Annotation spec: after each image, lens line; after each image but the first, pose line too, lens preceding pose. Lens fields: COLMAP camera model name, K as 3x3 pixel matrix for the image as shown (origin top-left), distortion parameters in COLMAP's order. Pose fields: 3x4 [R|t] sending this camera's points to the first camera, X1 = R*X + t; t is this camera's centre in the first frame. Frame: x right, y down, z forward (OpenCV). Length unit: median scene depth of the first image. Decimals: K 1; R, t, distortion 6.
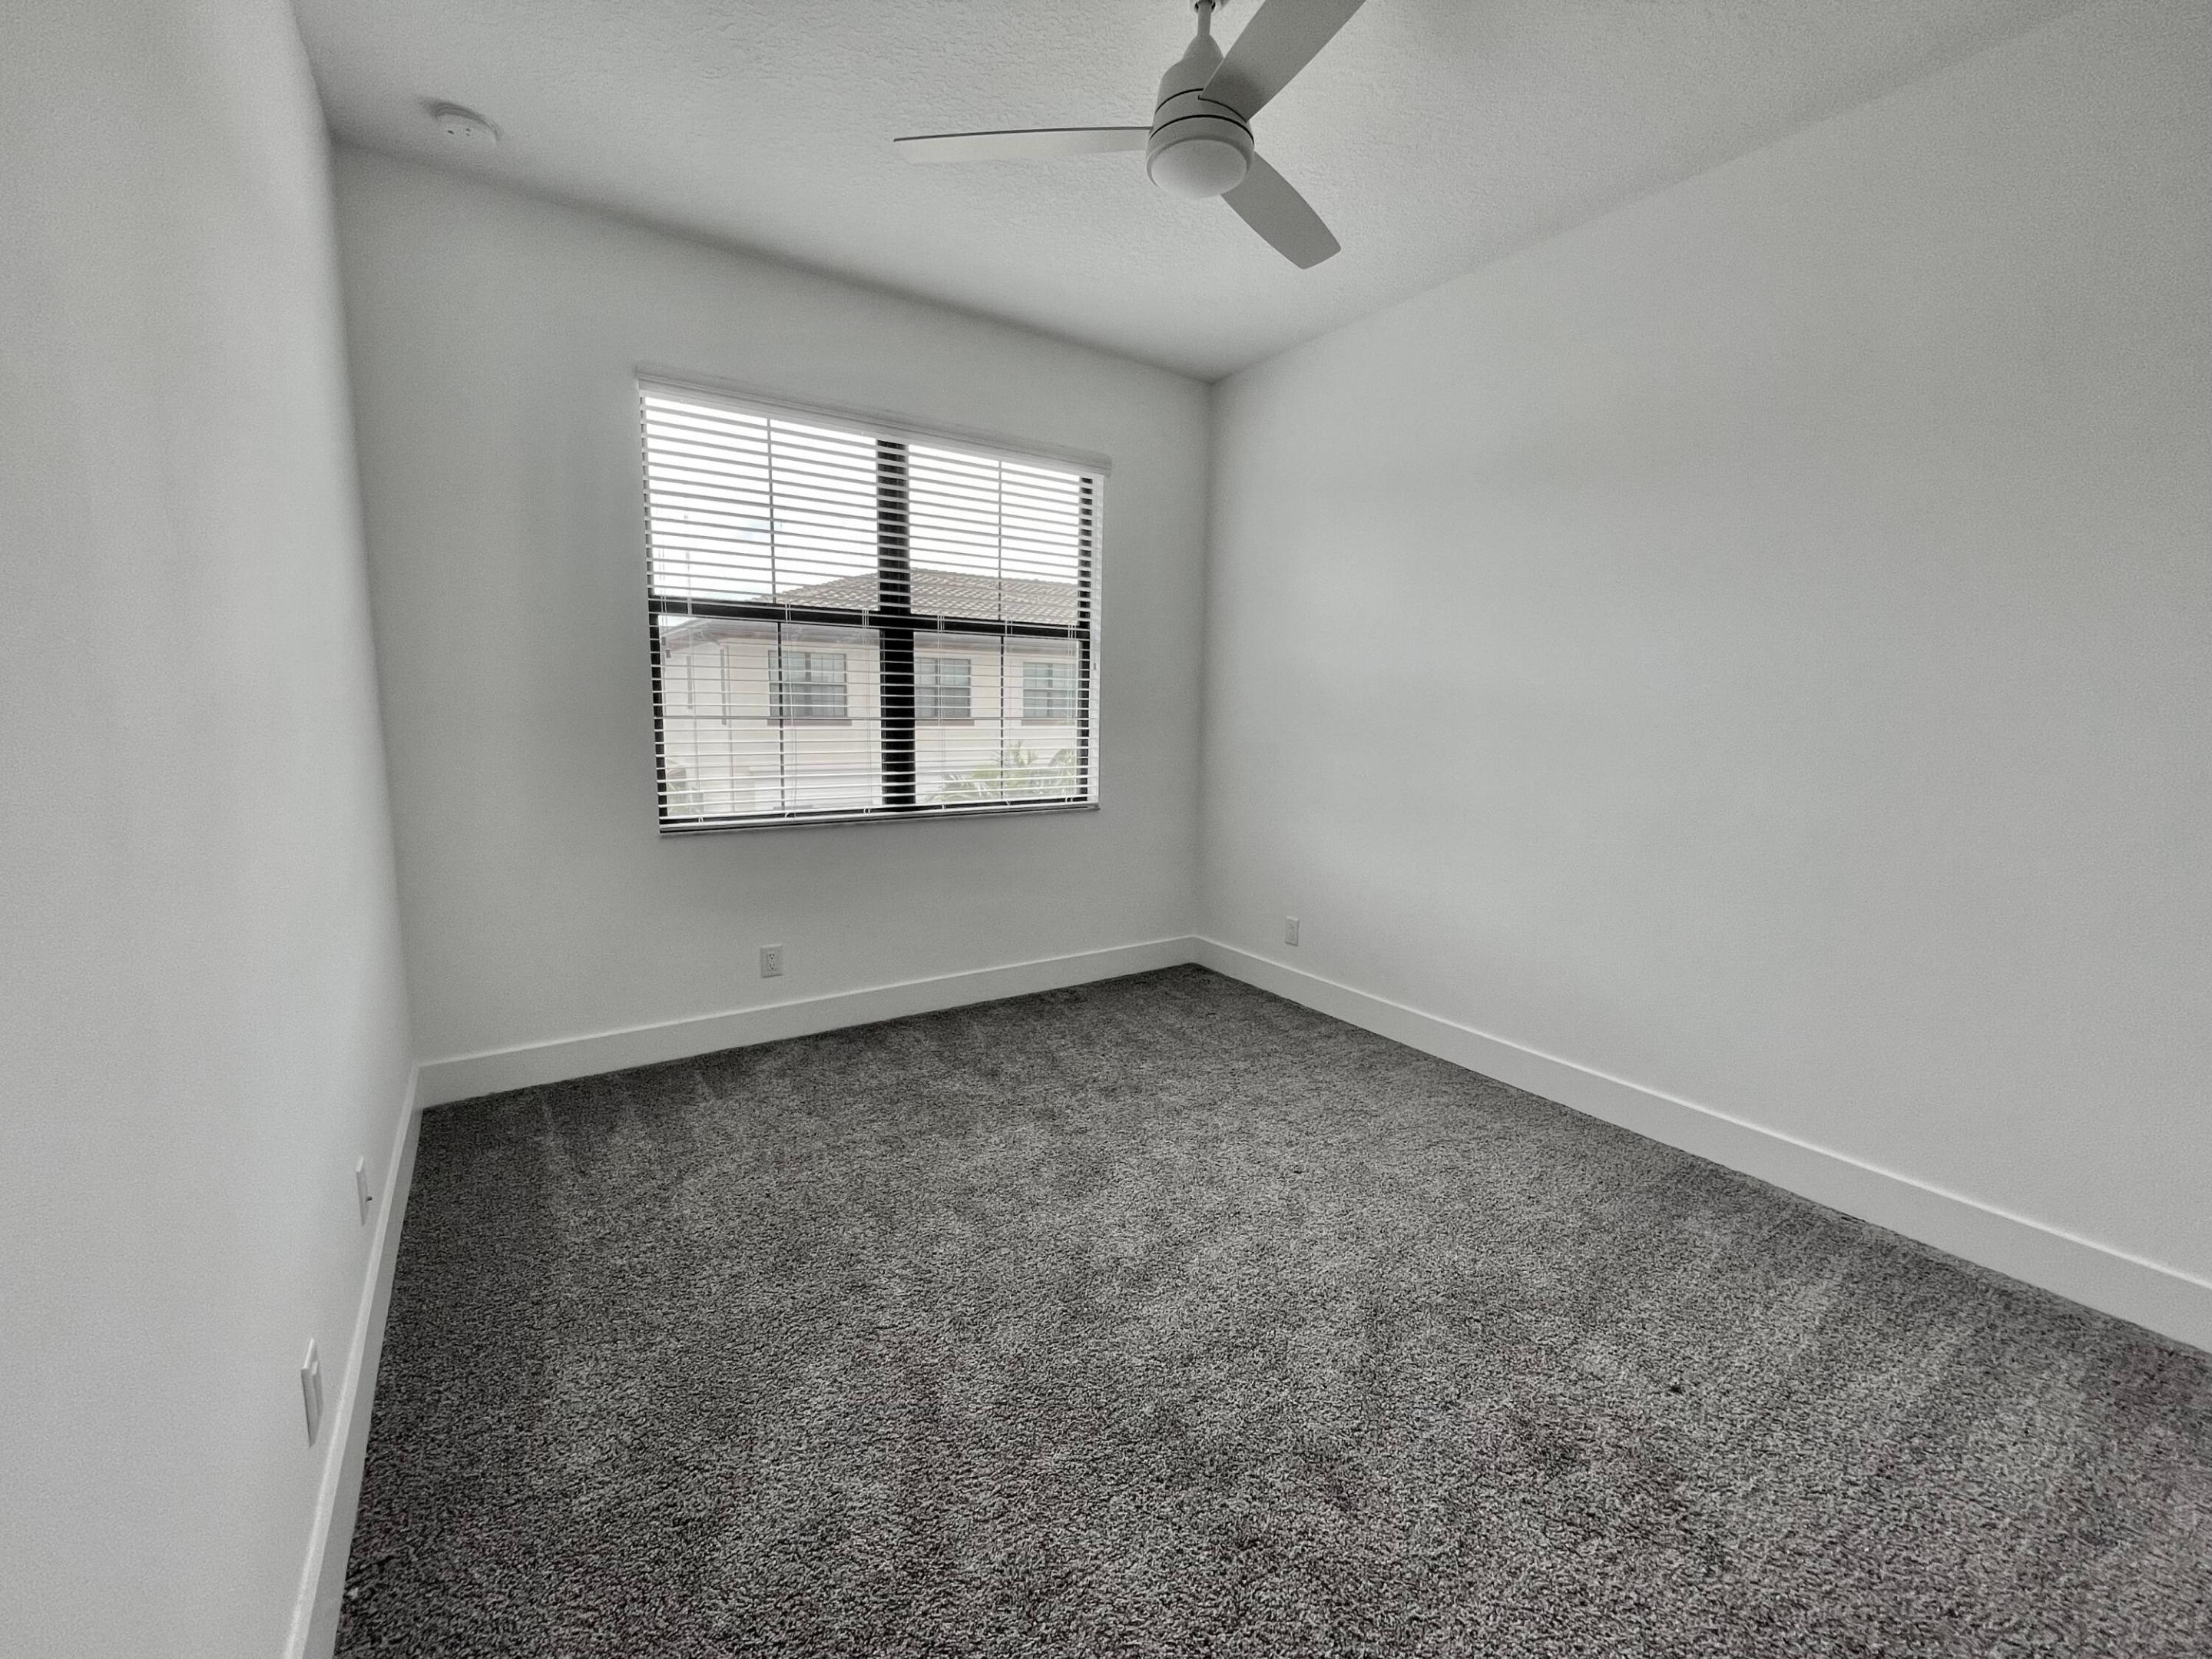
lens RADIAL K [[907.7, 0, 1106.0], [0, 907.7, 829.5], [0, 0, 1]] dist [0.000421, -0.000109]
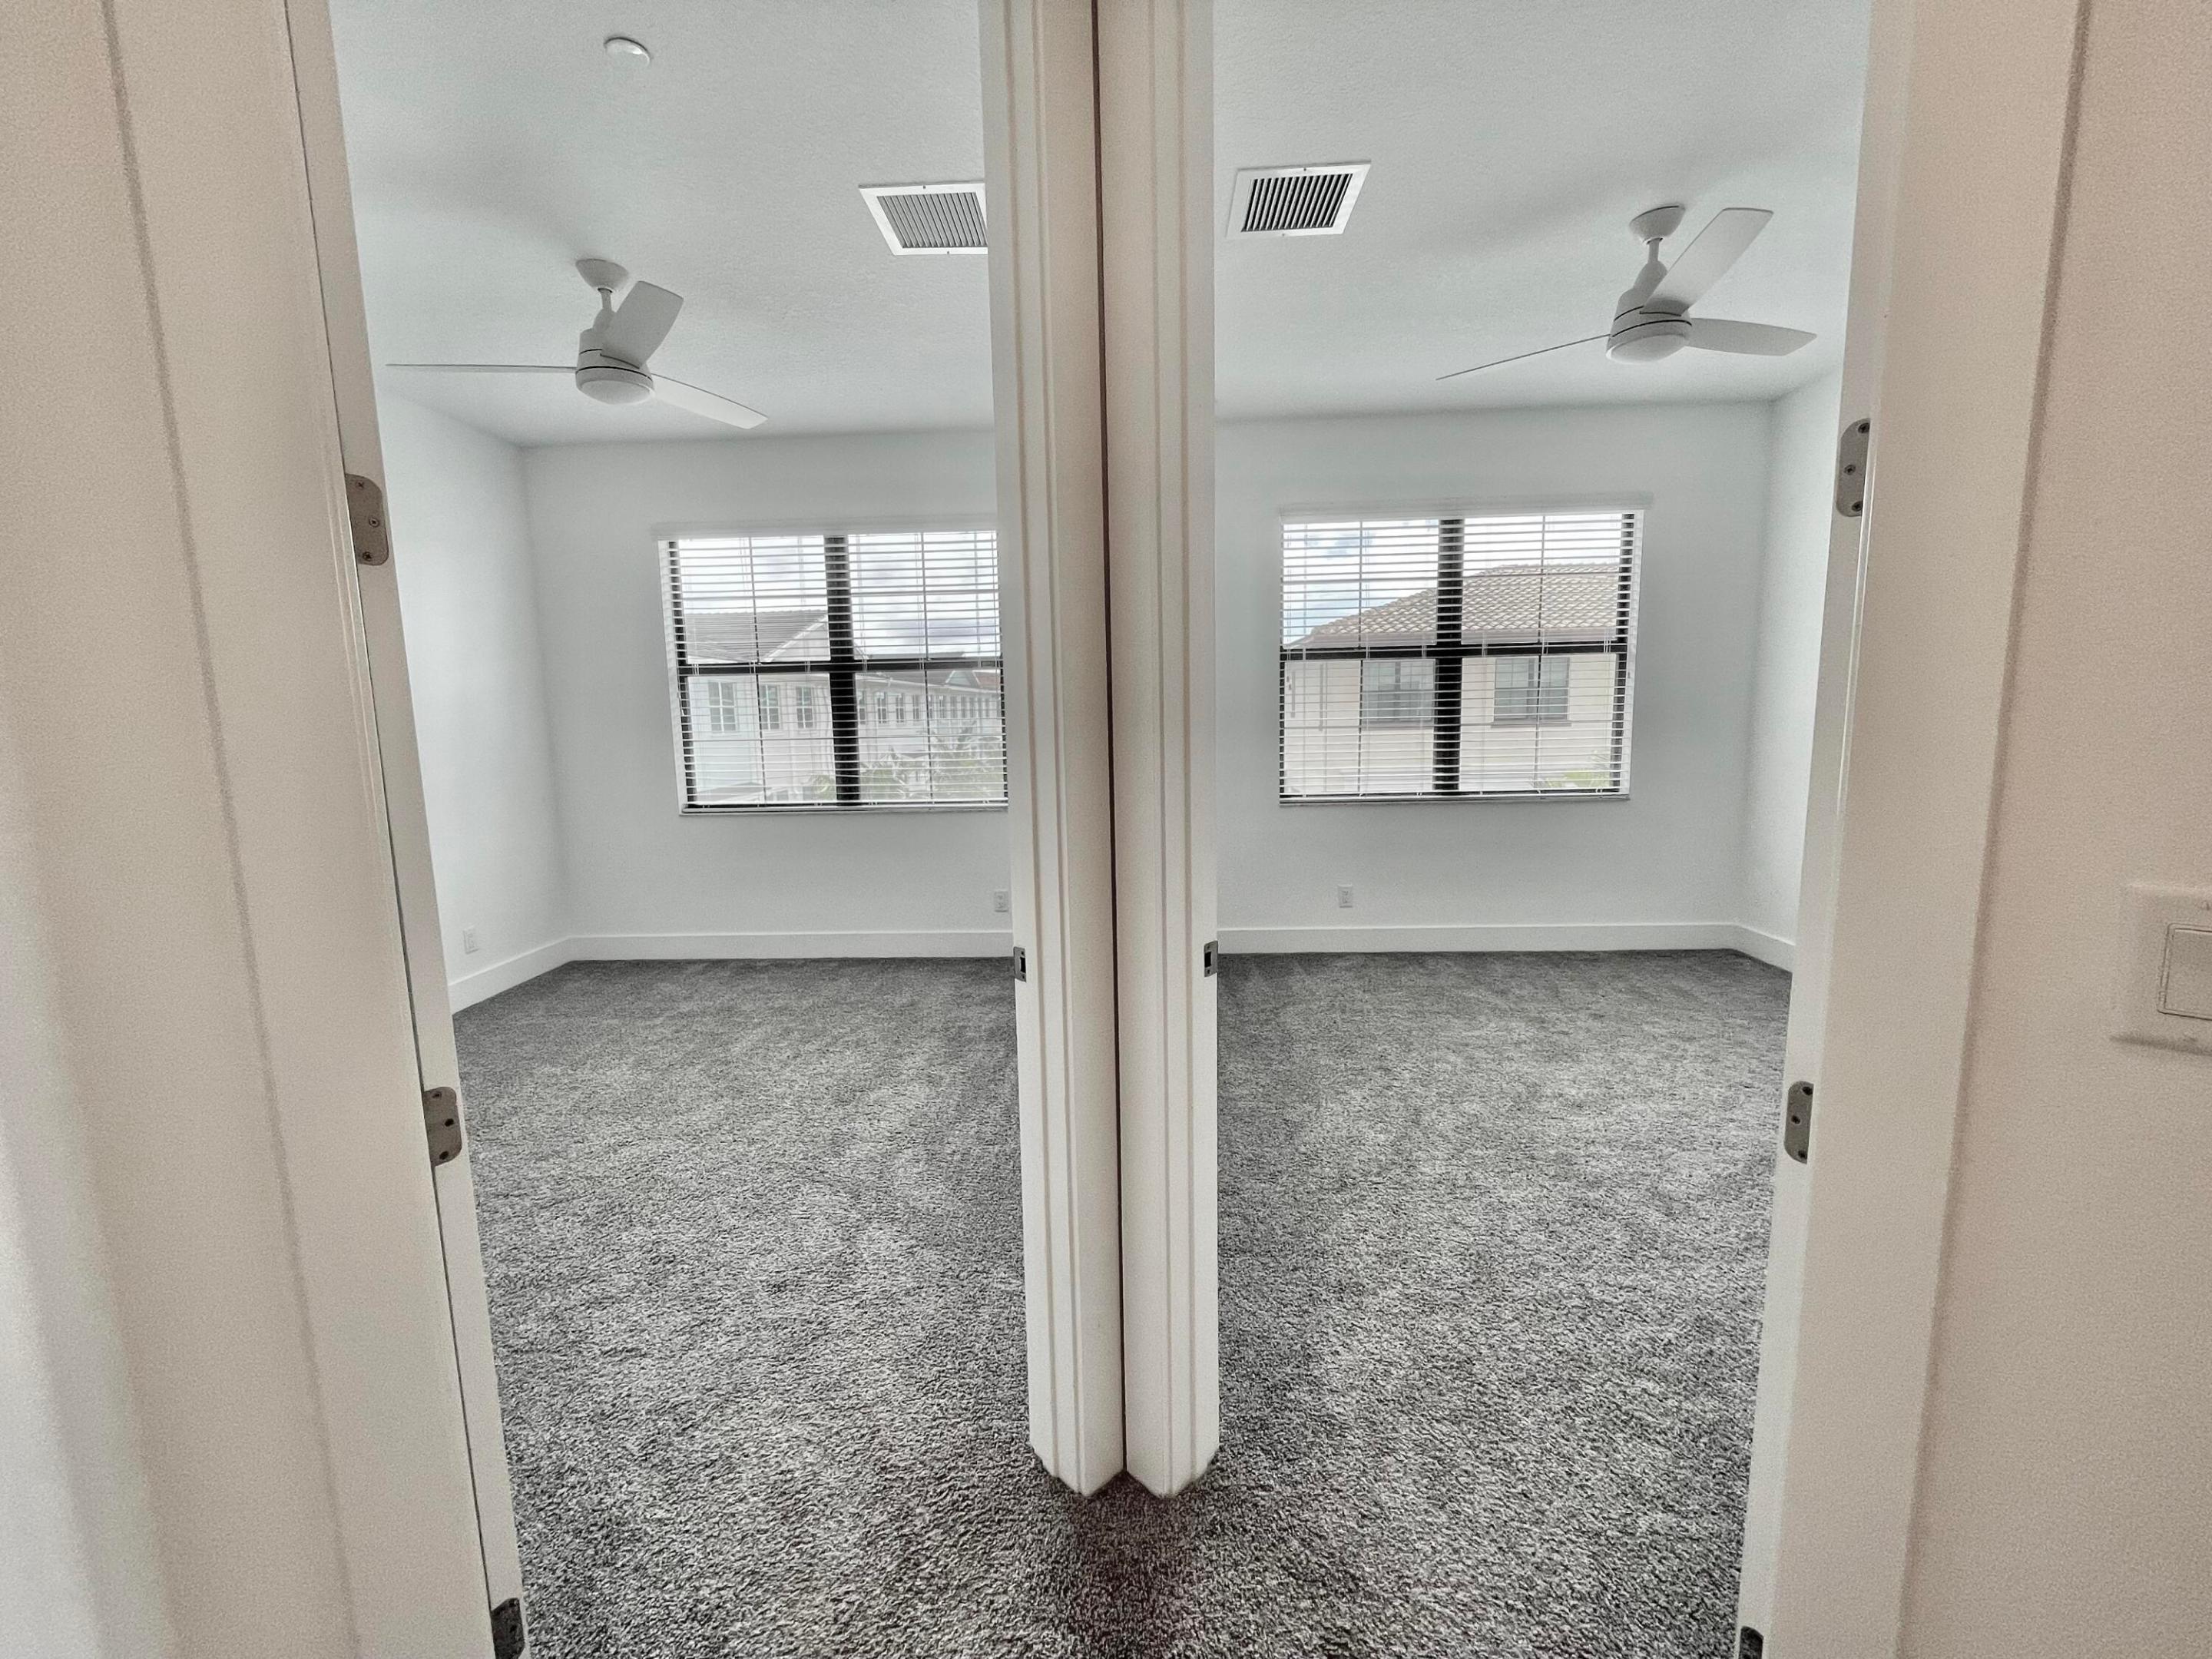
lens RADIAL K [[890.6, 0, 1106.0], [0, 890.6, 829.5], [0, 0, 1]] dist [-0.008189, -0.000136]
pose [[0.807381, 0.044614, -0.588342, 0.142522], [-0.046233, 0.998855, 0.012298, 0.038267], [0.588217, 0.017272, 0.808519, -0.348758]]
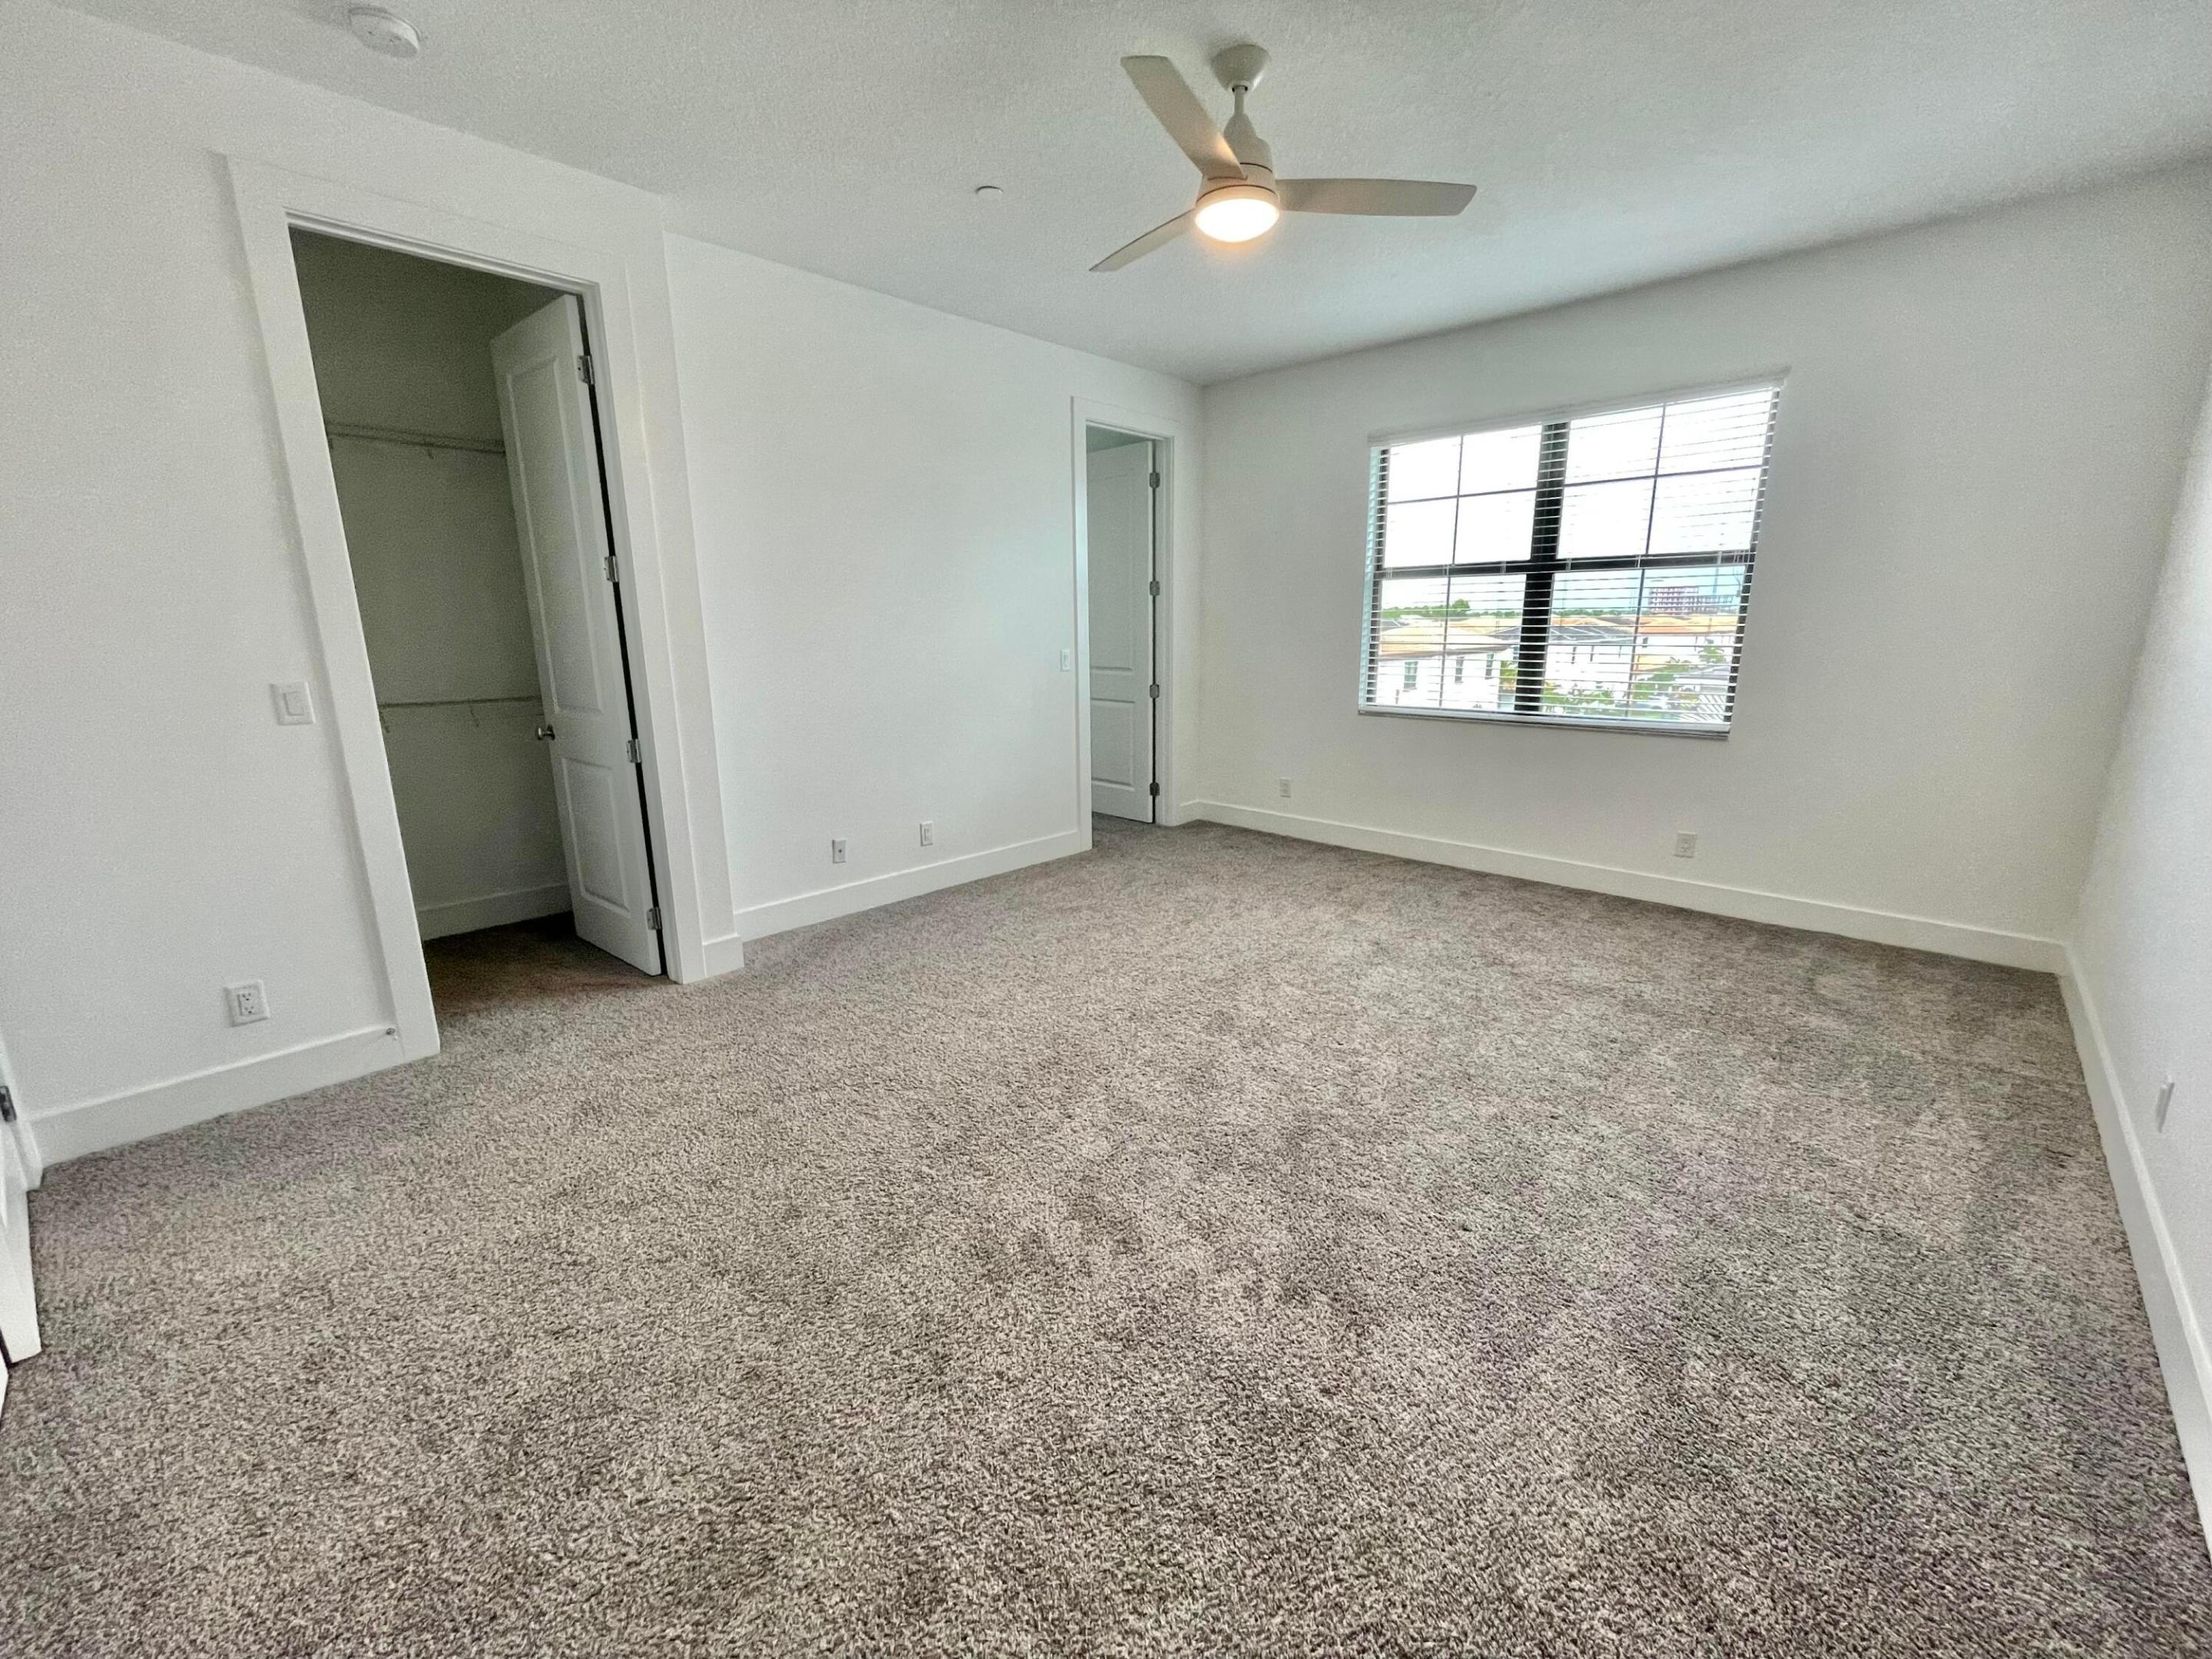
lens RADIAL K [[890.6, 0, 1106.0], [0, 890.6, 829.5], [0, 0, 1]] dist [-0.008189, -0.000136]
pose [[0.170306, 0.202921, -0.964271, 0.953960], [-0.121178, 0.975452, 0.183871, -0.024131], [0.977912, 0.085534, 0.190715, 0.190897]]
